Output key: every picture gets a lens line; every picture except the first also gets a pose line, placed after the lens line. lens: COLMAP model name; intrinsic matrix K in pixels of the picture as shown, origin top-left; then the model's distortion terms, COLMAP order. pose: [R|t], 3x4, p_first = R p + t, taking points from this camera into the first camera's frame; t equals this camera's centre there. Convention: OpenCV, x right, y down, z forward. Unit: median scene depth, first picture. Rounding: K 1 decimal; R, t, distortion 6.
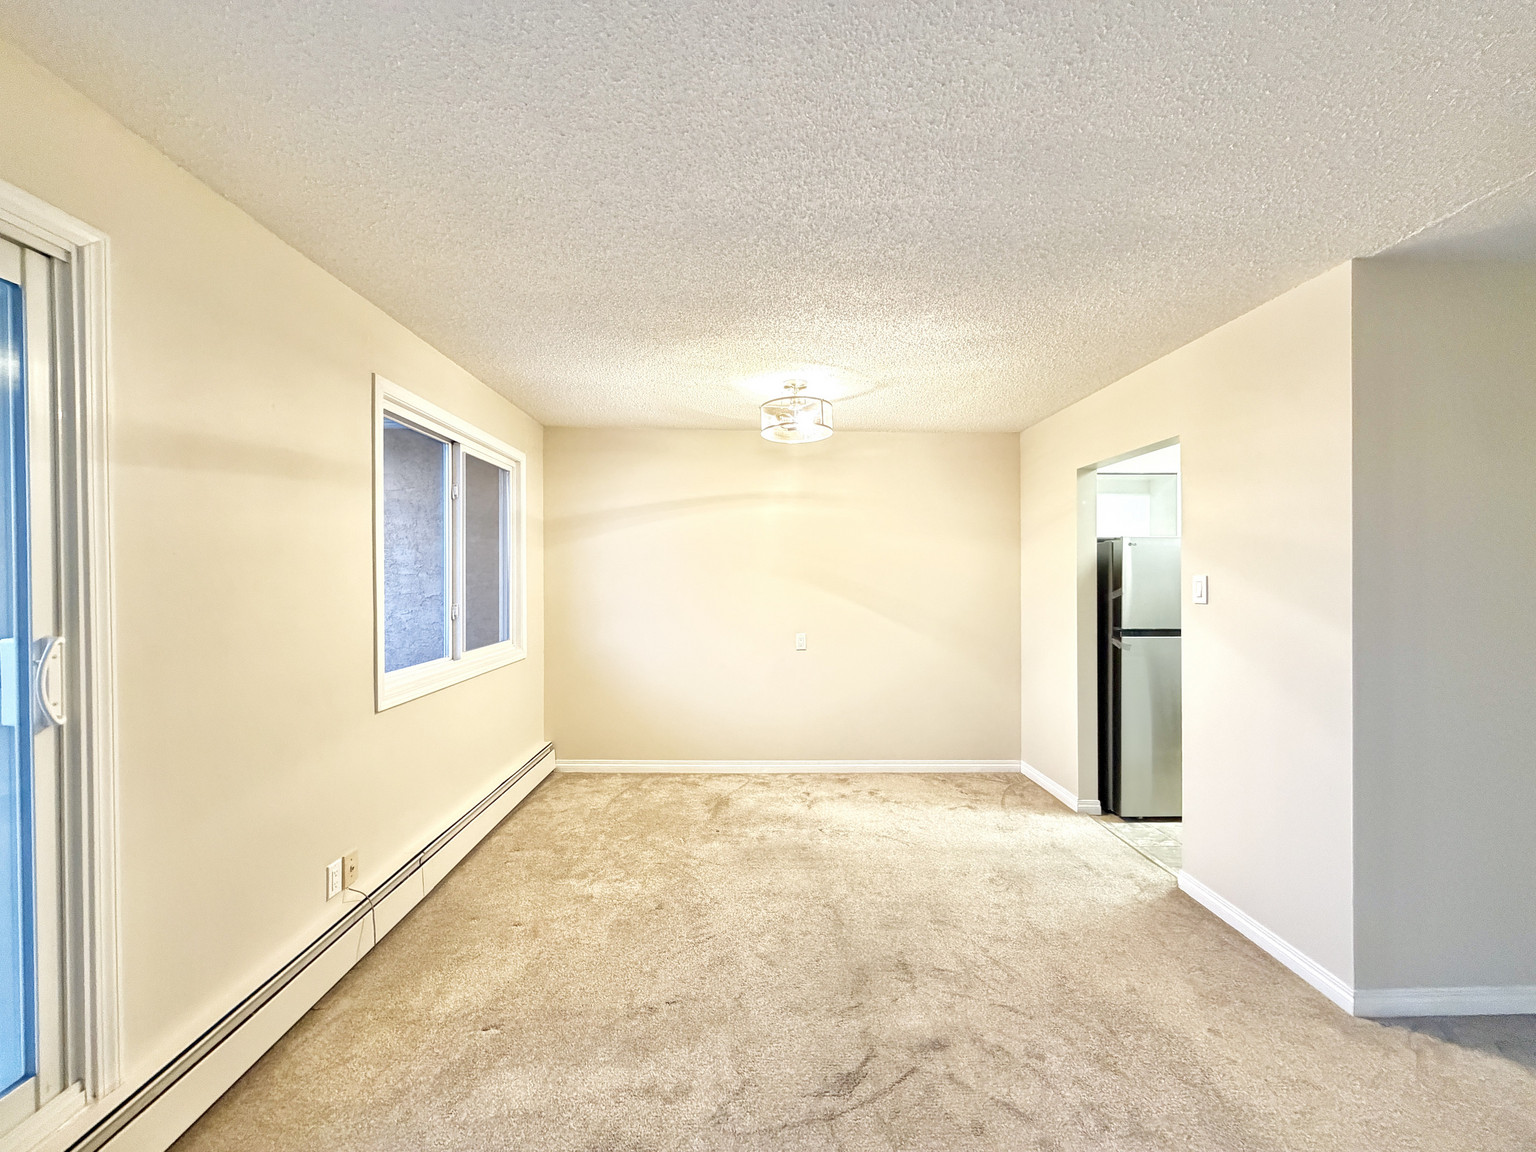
lens RADIAL K [[610.8, 0, 765.5], [0, 610.8, 577.8], [0, 0, 1]] dist [0.000831, 0.000195]
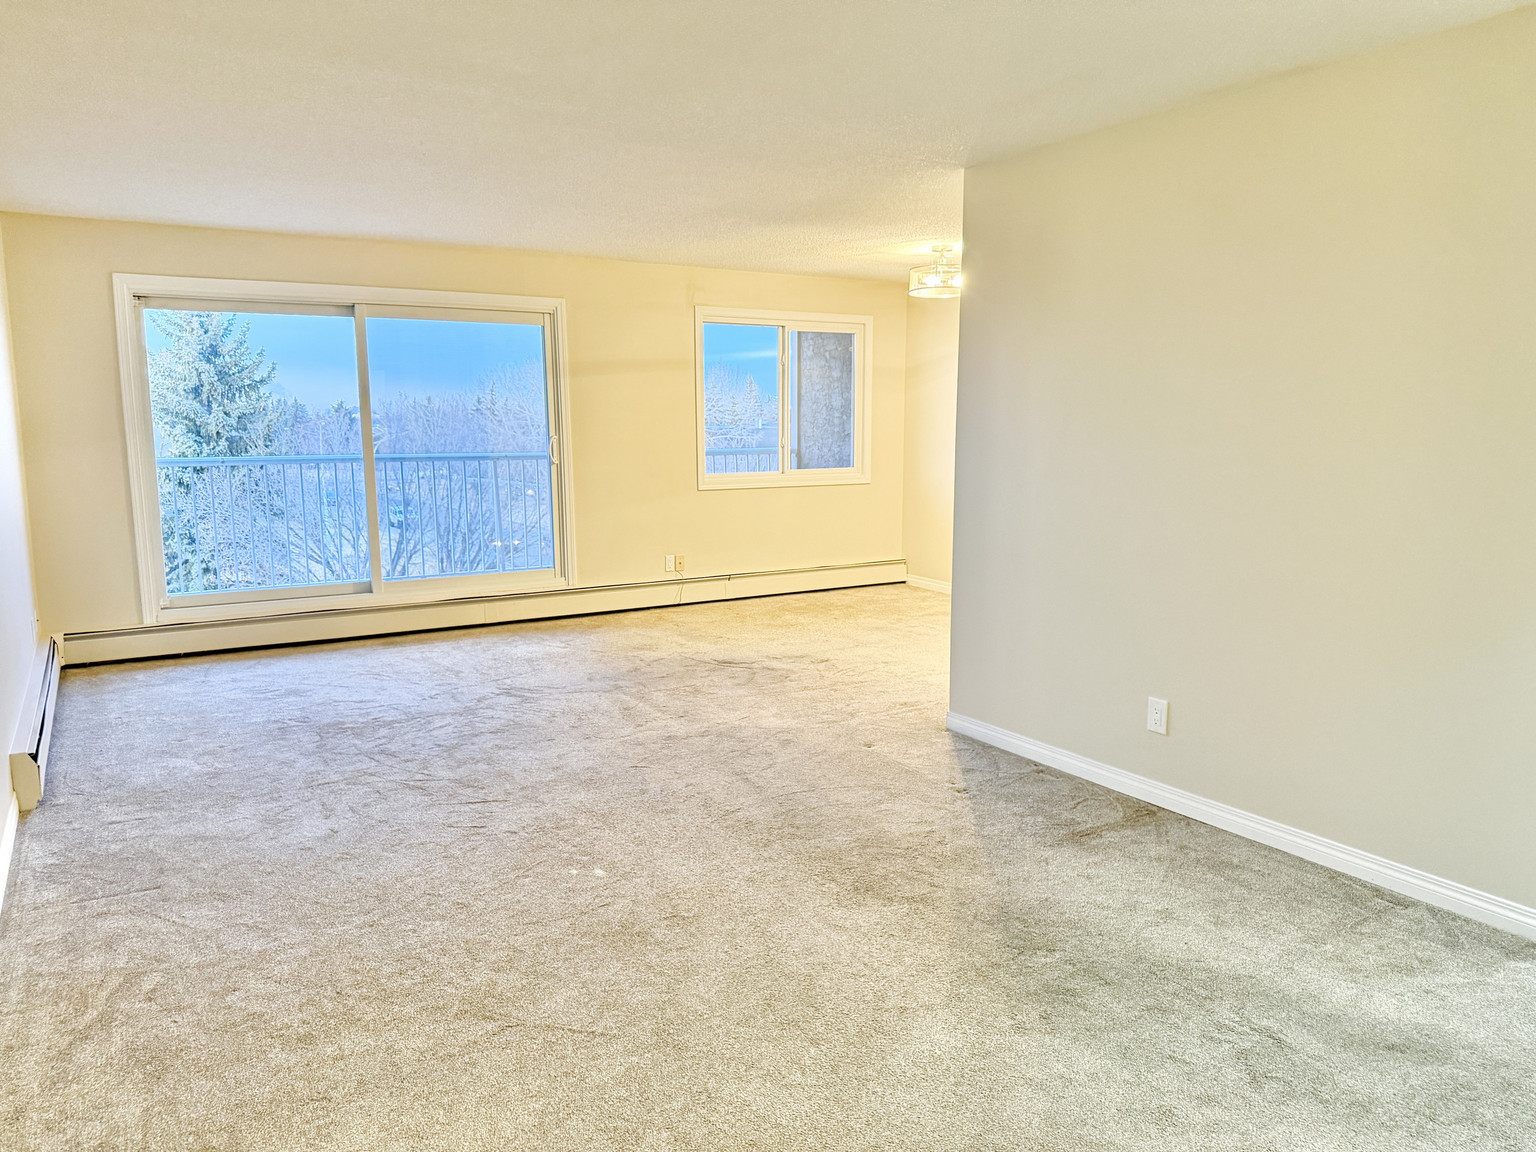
lens RADIAL K [[1070.5, 0, 768.4], [0, 1070.5, 571.6], [0, 0, 1]] dist [0.102083, -0.172120]
pose [[0.495890, 0.118620, -0.860246, 2.111059], [0.000096, 0.990619, 0.136652, 0.014612], [0.868386, -0.067847, 0.491226, -0.412062]]
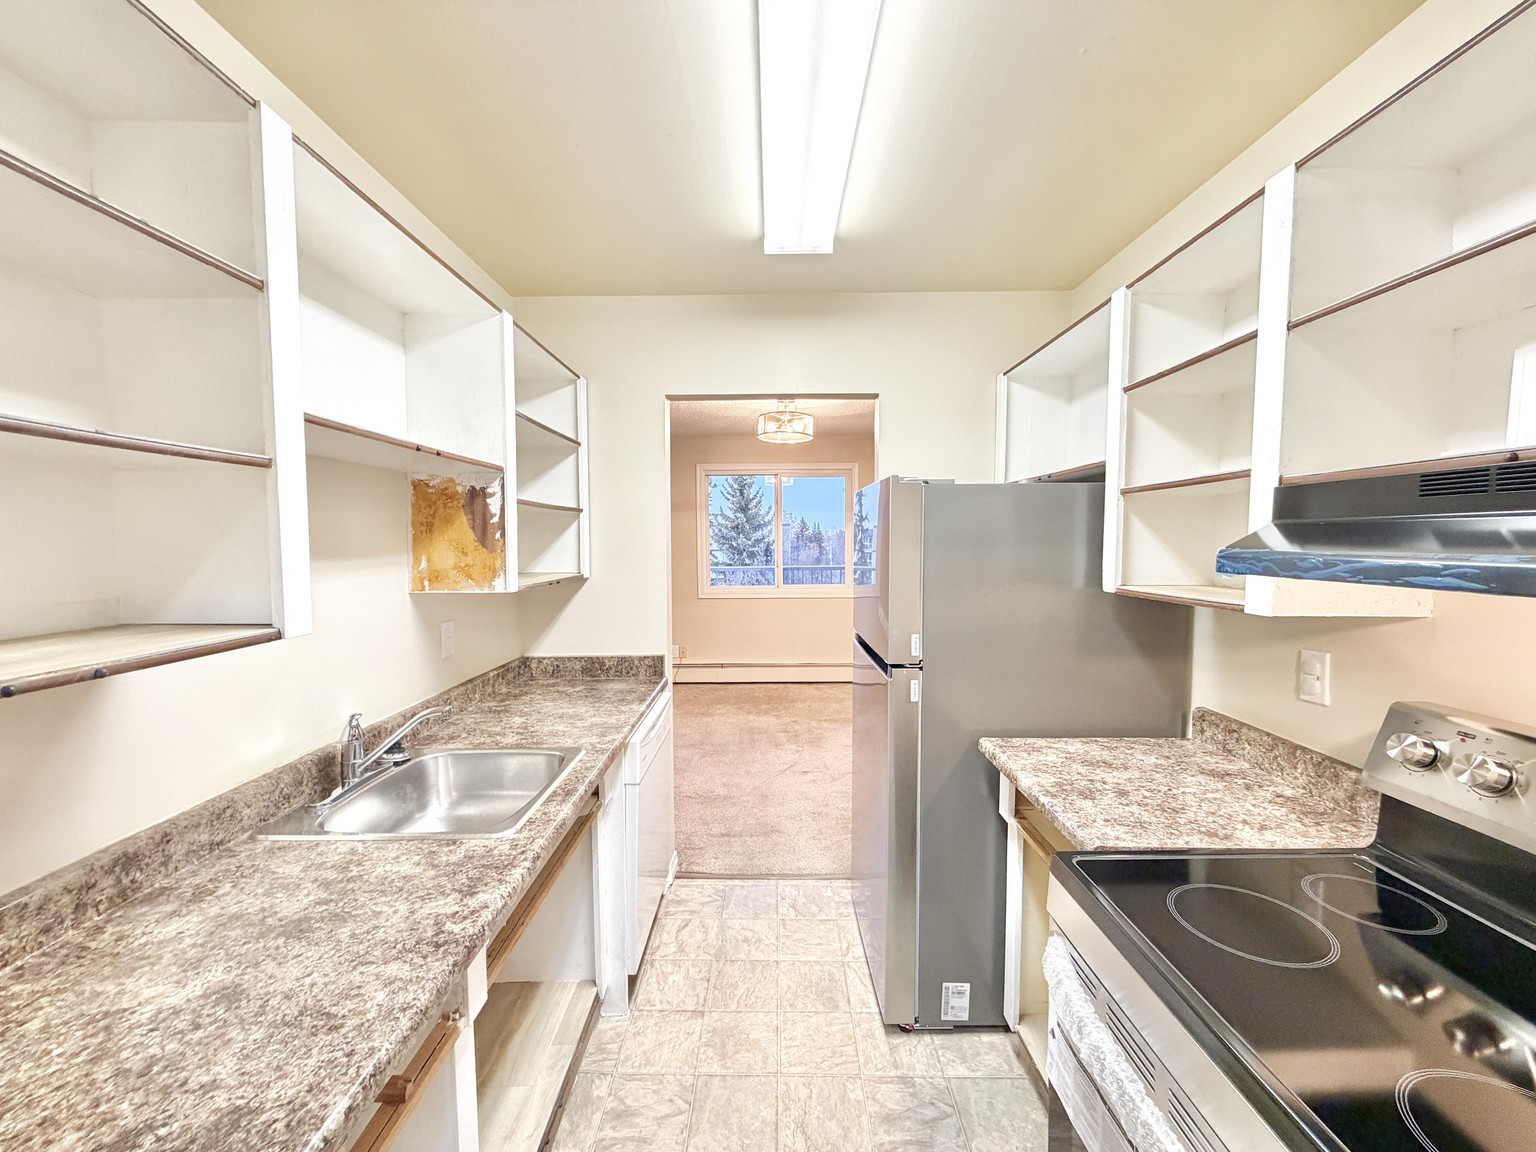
lens RADIAL K [[610.8, 0, 765.5], [0, 610.8, 577.8], [0, 0, 1]] dist [0.000831, 0.000195]
pose [[-0.037854, 0.058709, -0.997557, 1.677264], [-0.001321, 0.998269, 0.058801, -0.011715], [0.999282, 0.003544, -0.037711, 1.224756]]
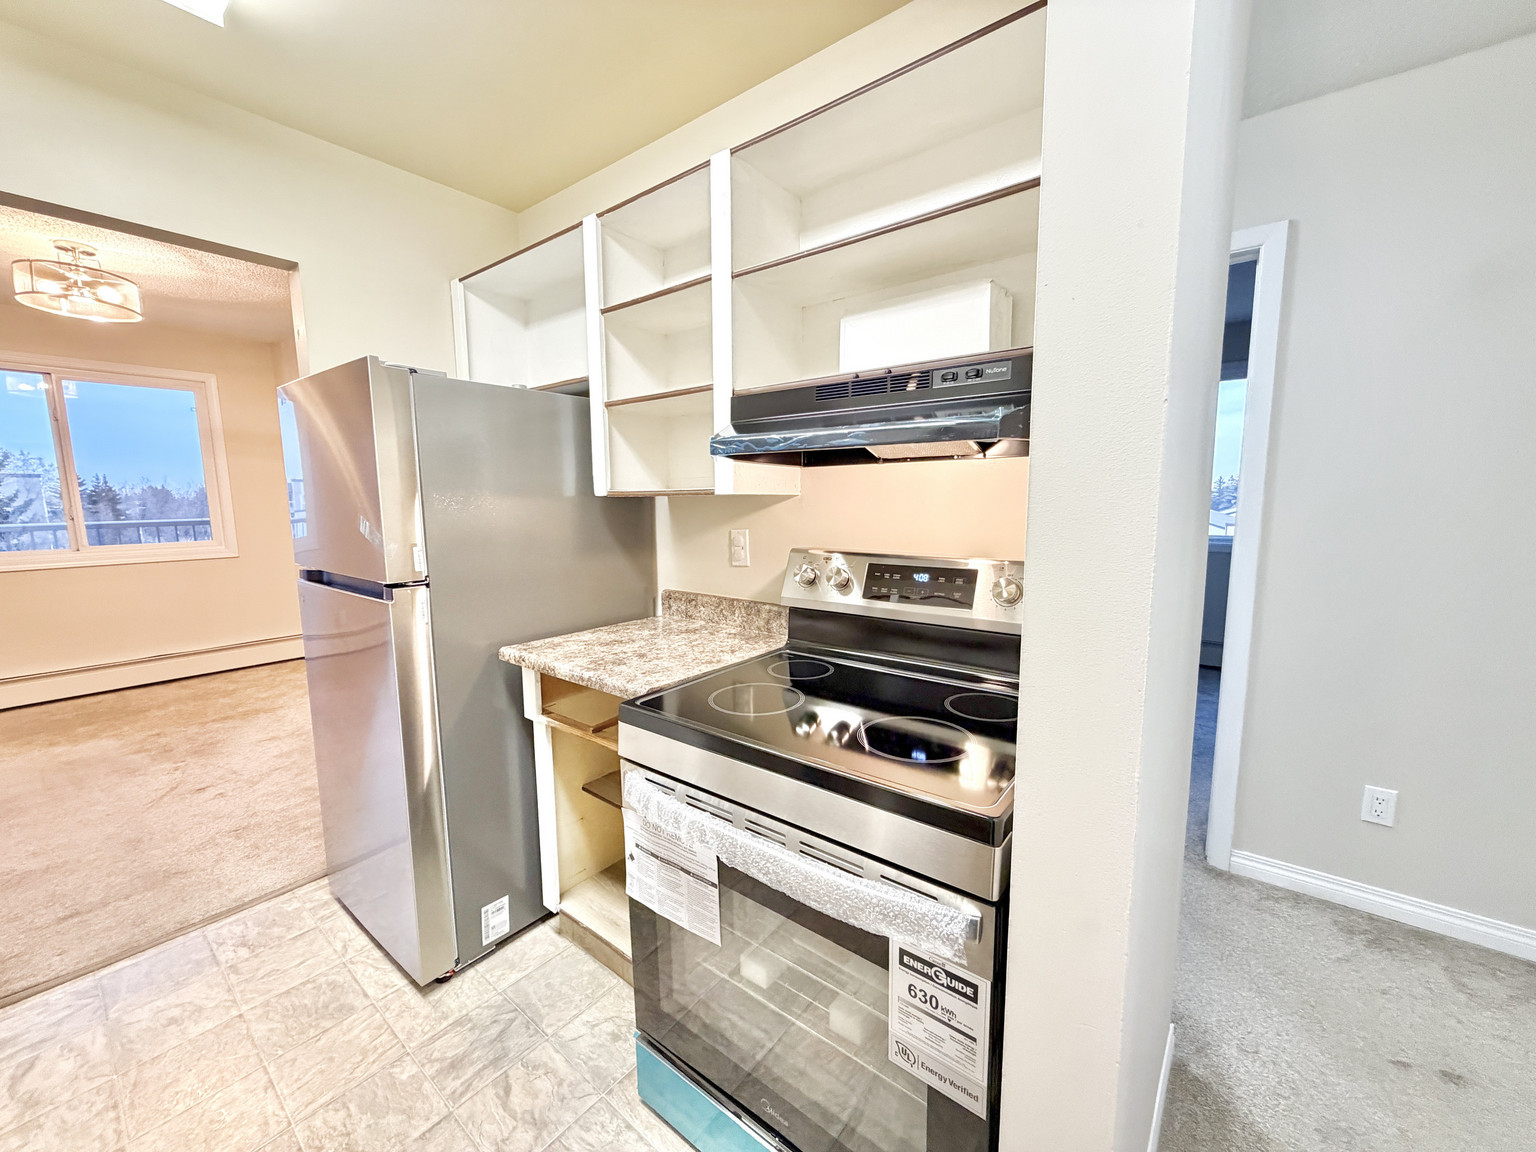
lens RADIAL K [[611.8, 0, 764.3], [0, 611.8, 577.3], [0, 0, 1]] dist [0.000753, -0.000060]
pose [[0.762461, 0.076709, -0.642471, 1.643907], [0.005677, 0.992116, 0.125192, 0.044543], [0.647010, -0.099101, 0.756014, 1.133568]]
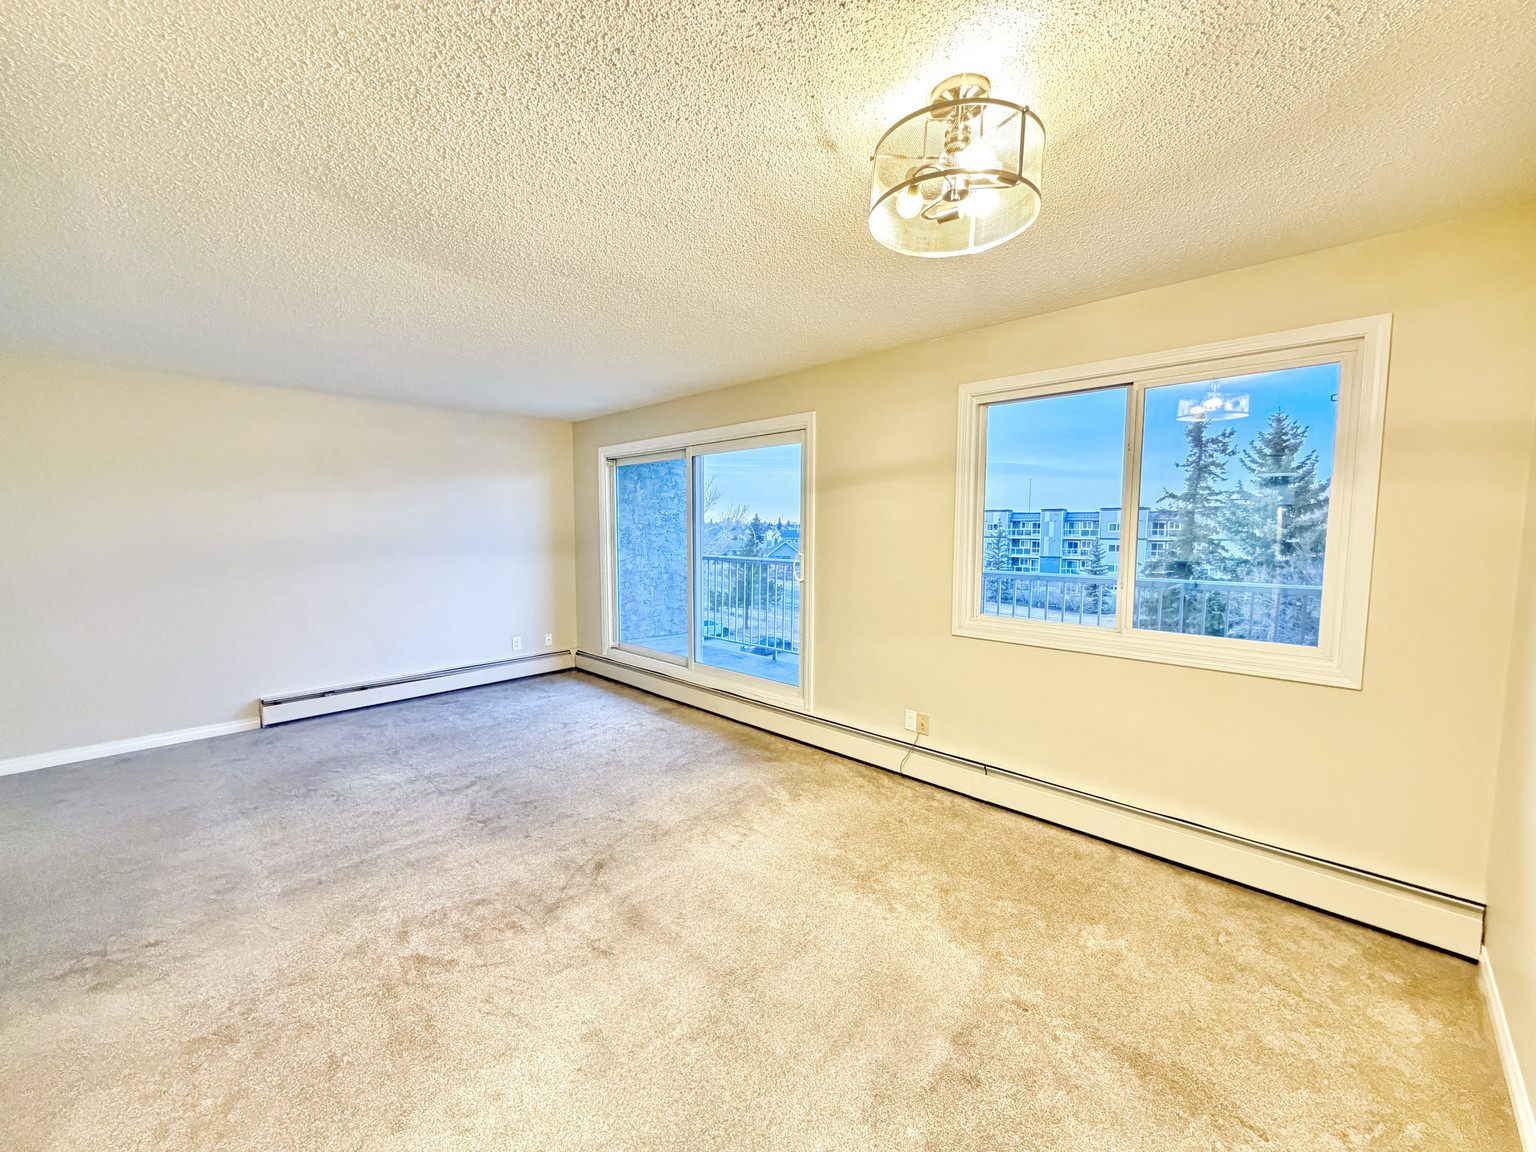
lens RADIAL K [[611.8, 0, 764.3], [0, 611.8, 577.3], [0, 0, 1]] dist [0.000753, -0.000060]
pose [[-0.715226, 0.054039, -0.696801, 0.563001], [-0.007367, 0.996368, 0.084834, -0.021496], [0.698854, 0.065809, -0.712230, 1.501092]]
